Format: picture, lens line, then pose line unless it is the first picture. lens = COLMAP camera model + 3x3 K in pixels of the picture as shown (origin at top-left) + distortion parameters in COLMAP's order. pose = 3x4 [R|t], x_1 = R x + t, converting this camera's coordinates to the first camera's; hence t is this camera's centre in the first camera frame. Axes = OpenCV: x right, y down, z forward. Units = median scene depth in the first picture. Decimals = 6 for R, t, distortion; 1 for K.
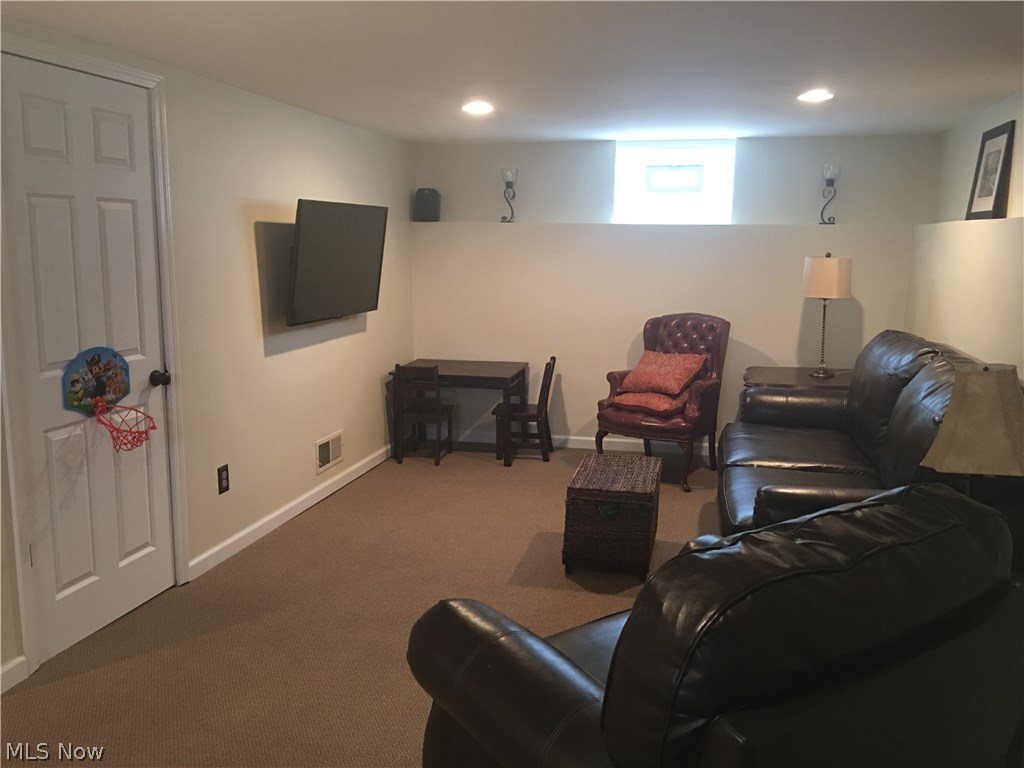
lens RADIAL K [[857.7, 0, 508.4], [0, 857.7, 378.9], [0, 0, 1]] dist [0.095116, -0.151226]
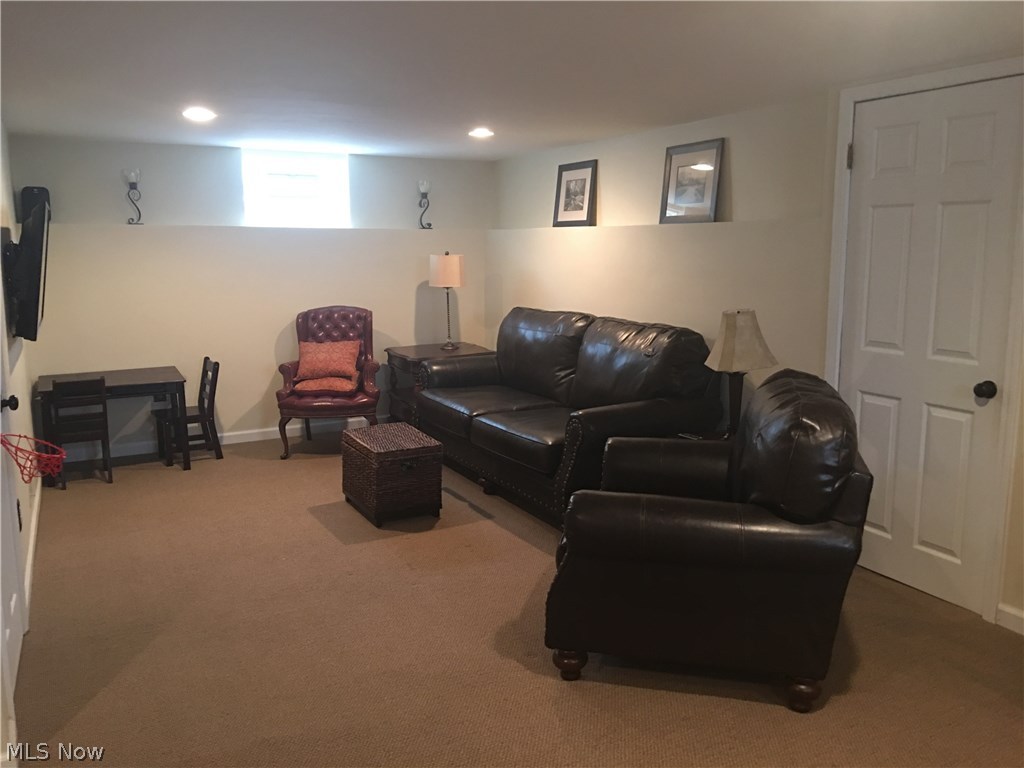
lens RADIAL K [[857.7, 0, 508.4], [0, 857.7, 378.9], [0, 0, 1]] dist [0.095116, -0.151226]
pose [[0.752332, -0.114733, 0.648716, -0.372415], [0.115411, 0.992443, 0.041681, -0.001677], [-0.648596, 0.043511, 0.759888, -0.009693]]
